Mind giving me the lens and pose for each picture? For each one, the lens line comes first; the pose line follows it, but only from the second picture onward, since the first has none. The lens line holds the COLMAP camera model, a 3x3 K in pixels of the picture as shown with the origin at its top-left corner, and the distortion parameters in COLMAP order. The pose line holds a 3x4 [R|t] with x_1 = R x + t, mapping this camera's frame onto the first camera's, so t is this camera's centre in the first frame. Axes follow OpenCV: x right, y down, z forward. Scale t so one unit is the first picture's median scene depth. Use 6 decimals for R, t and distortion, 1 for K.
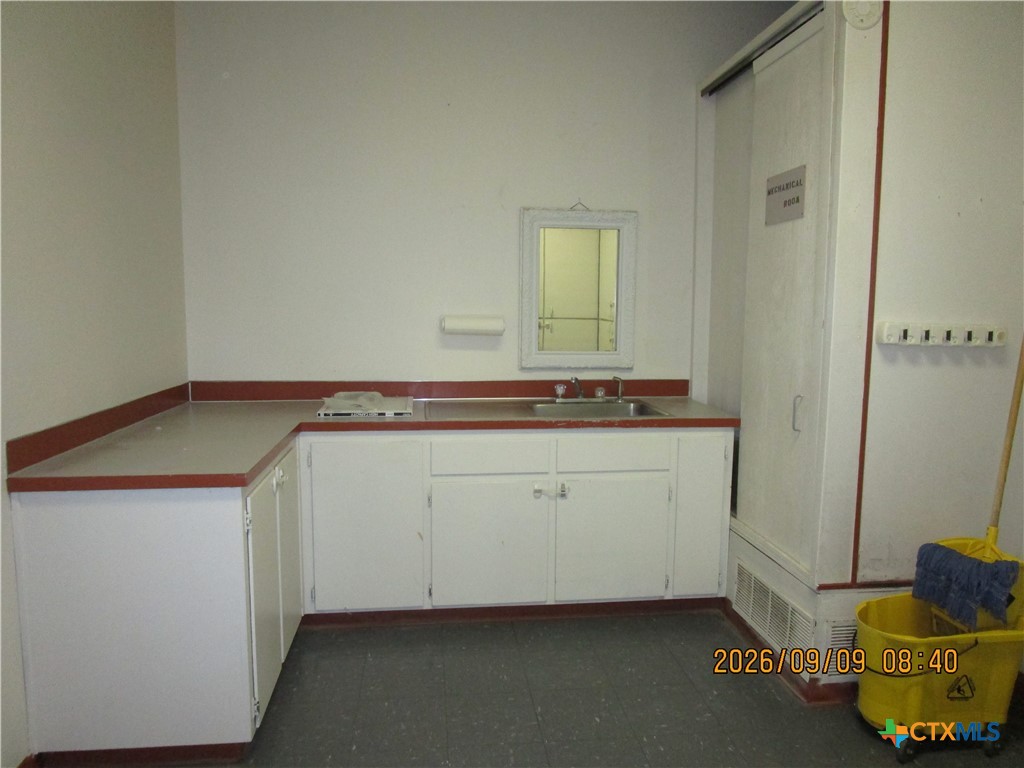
lens RADIAL K [[723.9, 0, 504.7], [0, 723.9, 388.2], [0, 0, 1]] dist [-0.050692, 0.018599]
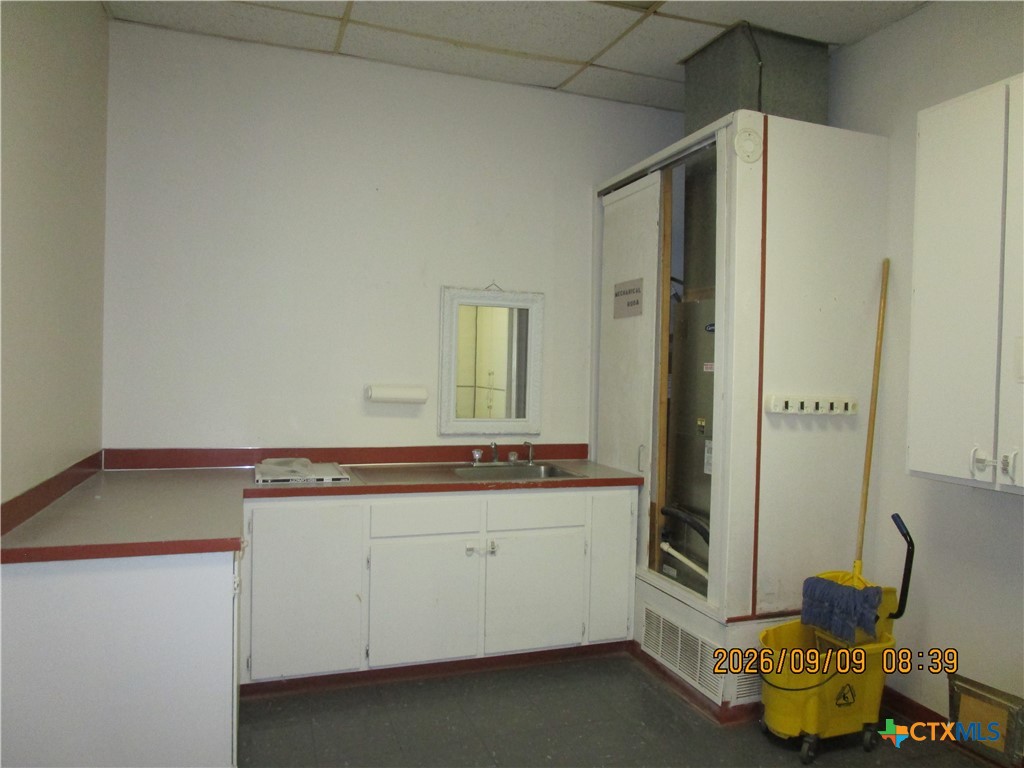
lens RADIAL K [[723.9, 0, 508.6], [0, 723.9, 385.5], [0, 0, 1]] dist [-0.050692, 0.018599]
pose [[0.973118, 0.010296, 0.230077, -0.147193], [0.011376, 0.995632, -0.092669, 0.000351], [-0.230026, 0.092795, 0.968750, -0.072077]]
